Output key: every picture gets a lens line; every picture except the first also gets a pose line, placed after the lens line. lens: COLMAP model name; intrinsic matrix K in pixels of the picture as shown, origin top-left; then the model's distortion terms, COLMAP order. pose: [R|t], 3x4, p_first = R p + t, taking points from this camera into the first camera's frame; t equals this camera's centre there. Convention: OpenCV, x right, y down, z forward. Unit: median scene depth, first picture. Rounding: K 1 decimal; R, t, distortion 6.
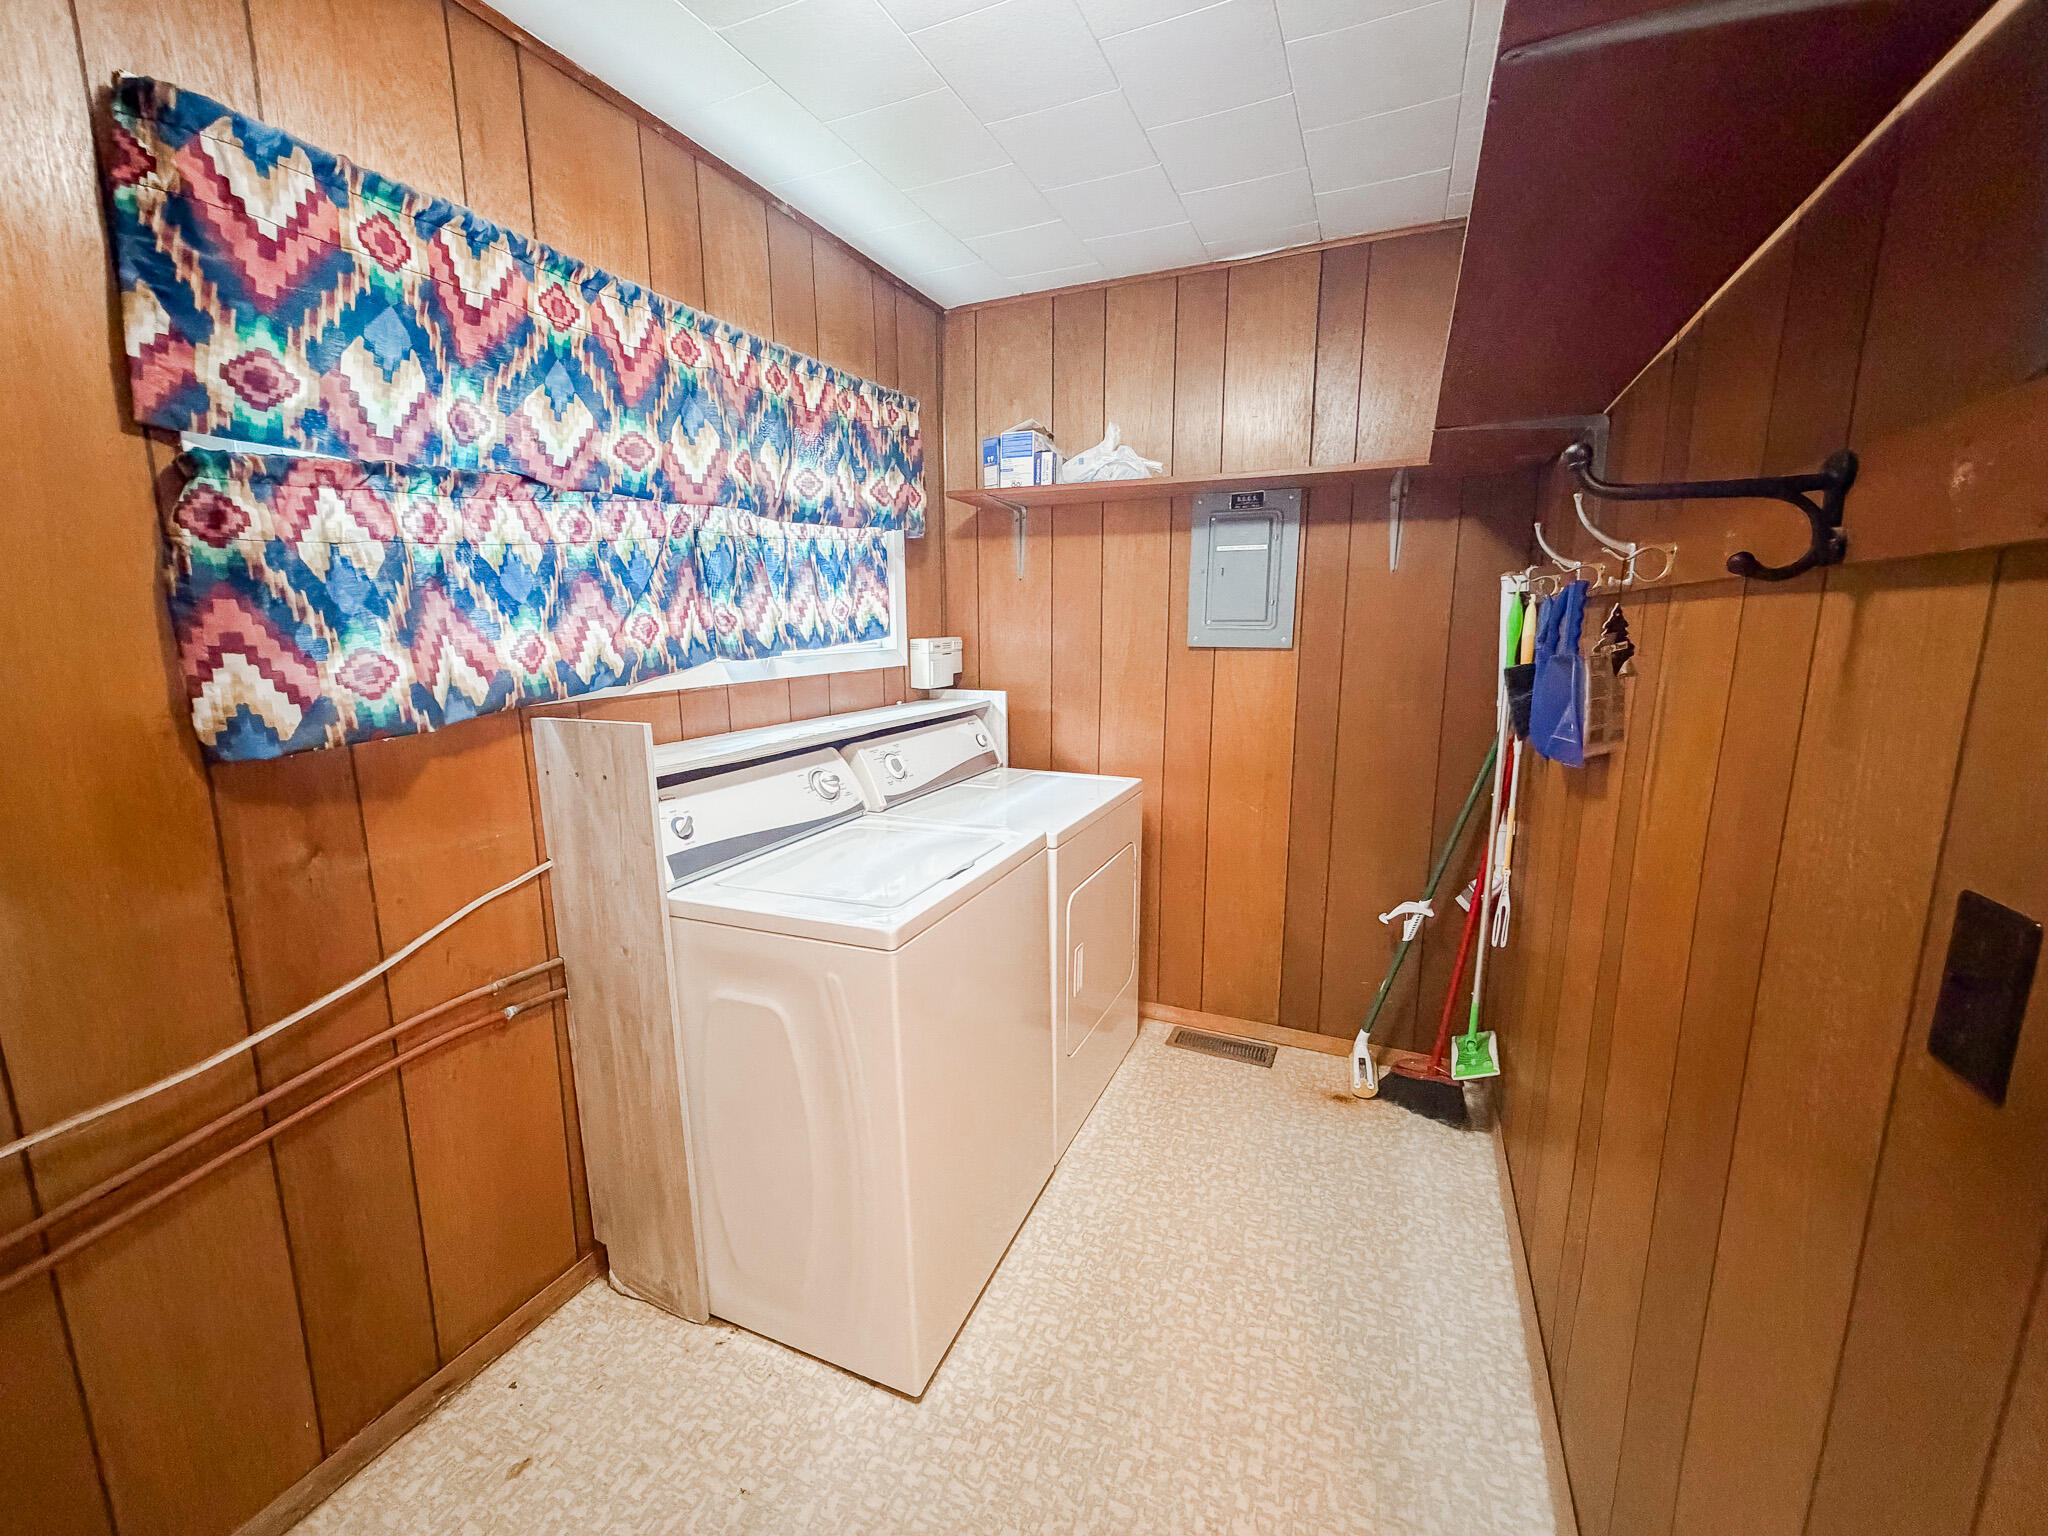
lens RADIAL K [[830.0, 0, 1017.0], [0, 830.0, 770.3], [0, 0, 1]] dist [0.002499, 0.000266]
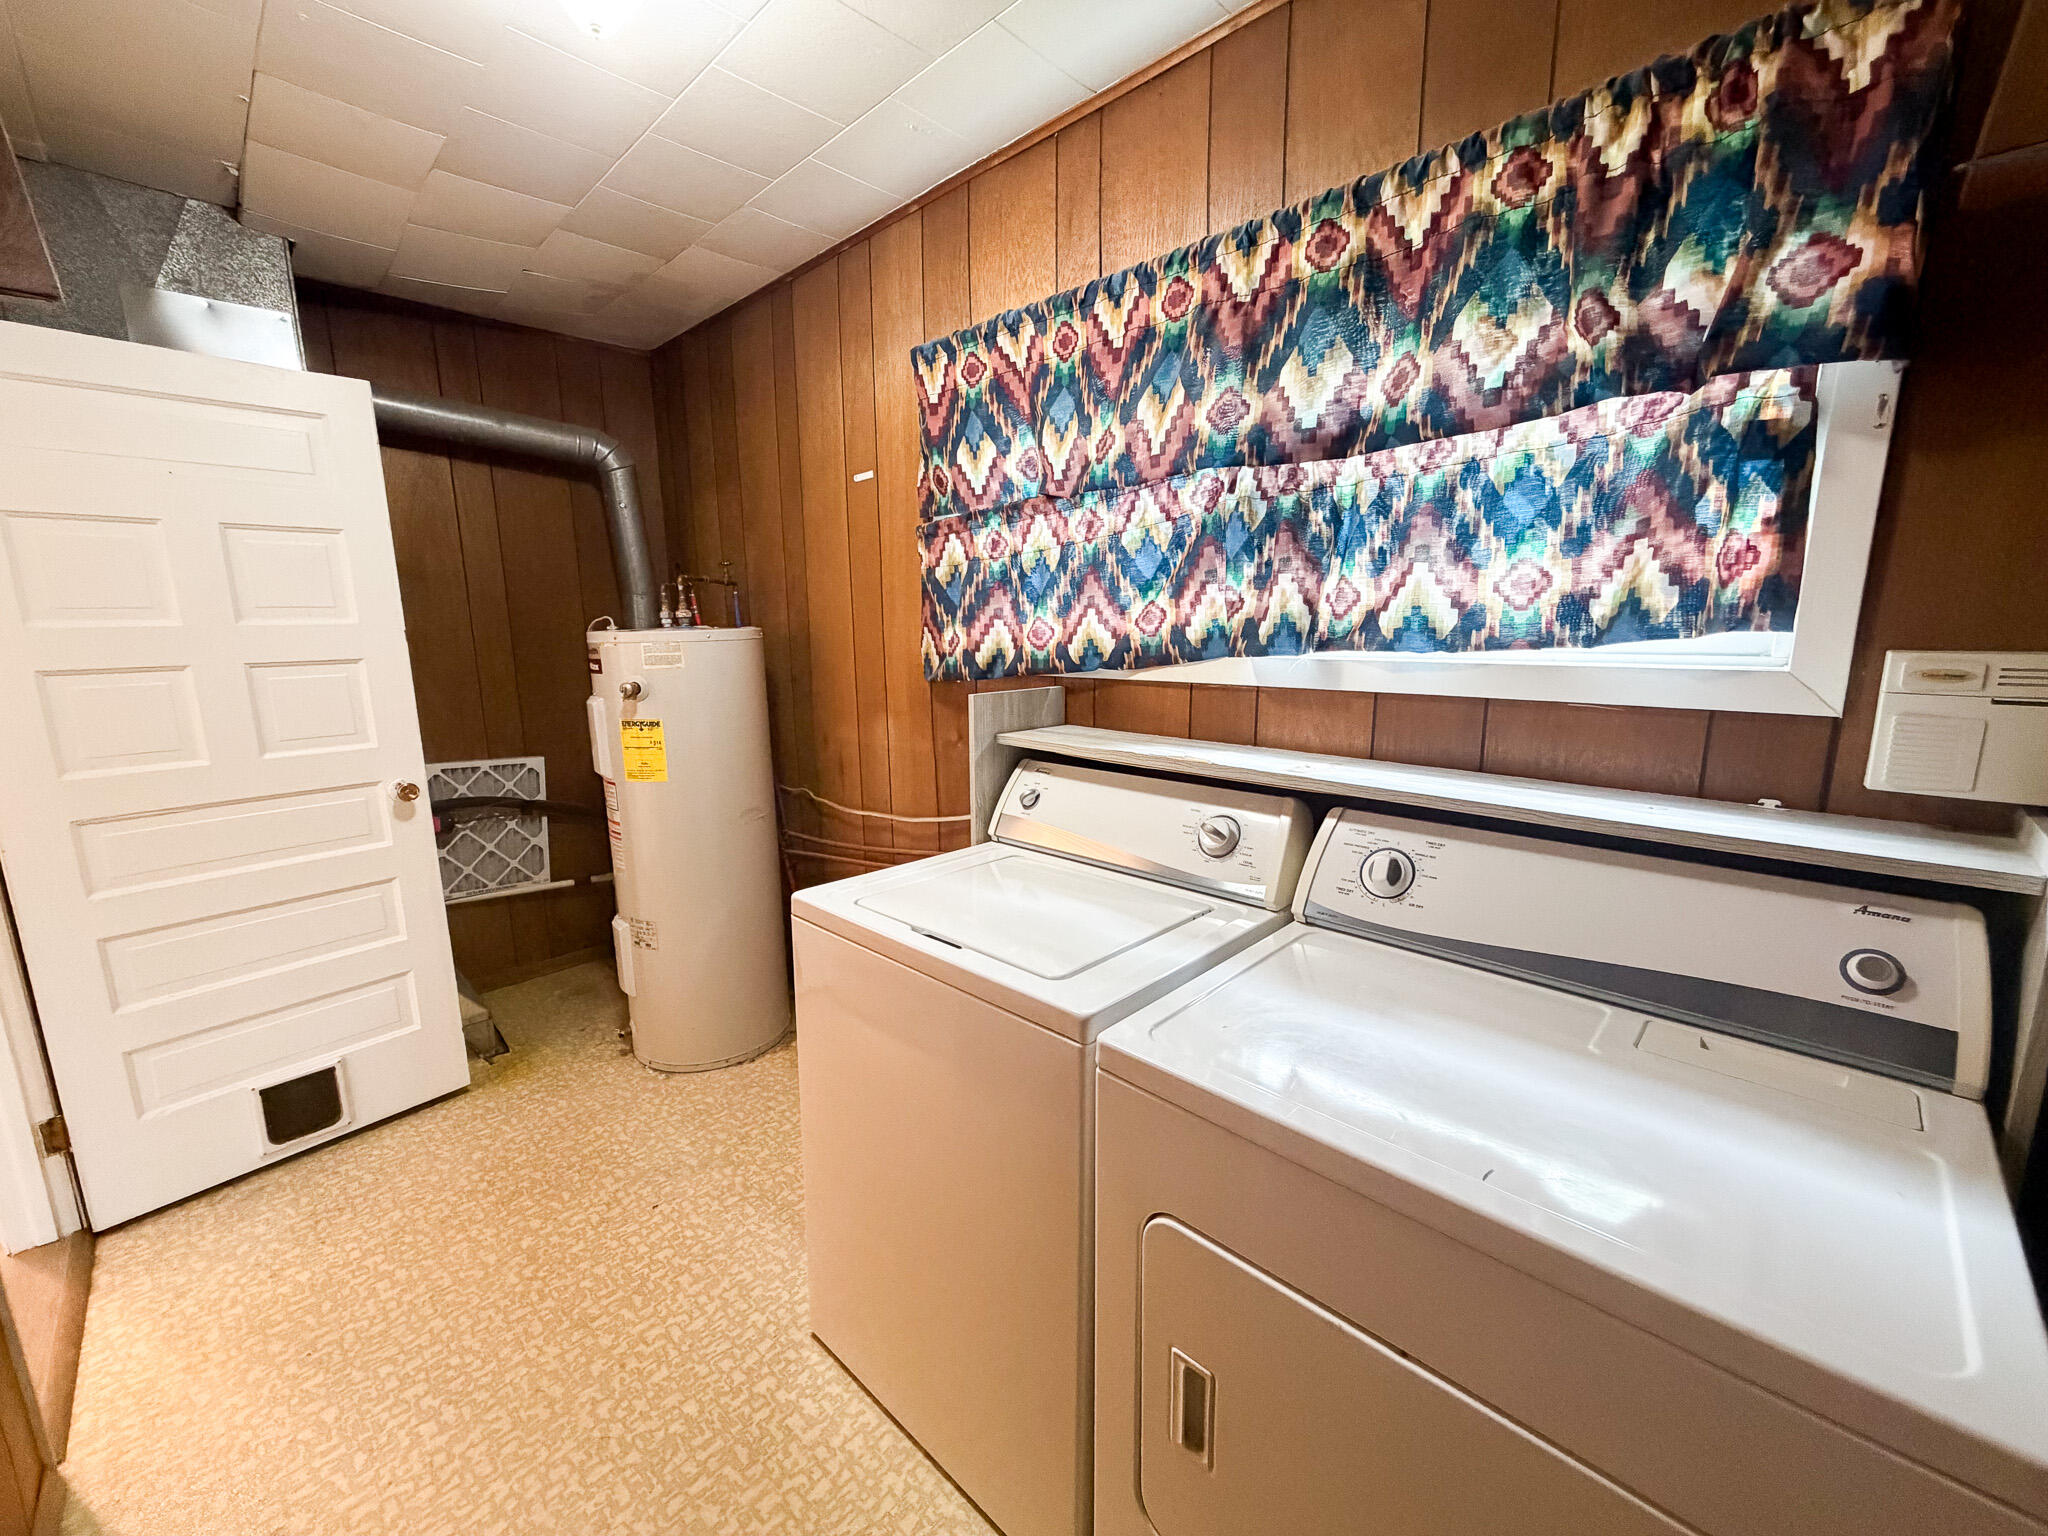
lens RADIAL K [[830.0, 0, 1017.0], [0, 830.0, 770.3], [0, 0, 1]] dist [0.002499, 0.000266]
pose [[-0.353553, 0.183484, -0.917243, 0.608159], [-0.155868, 0.955309, 0.251178, -0.241317], [0.922337, 0.231773, -0.309153, 1.326242]]
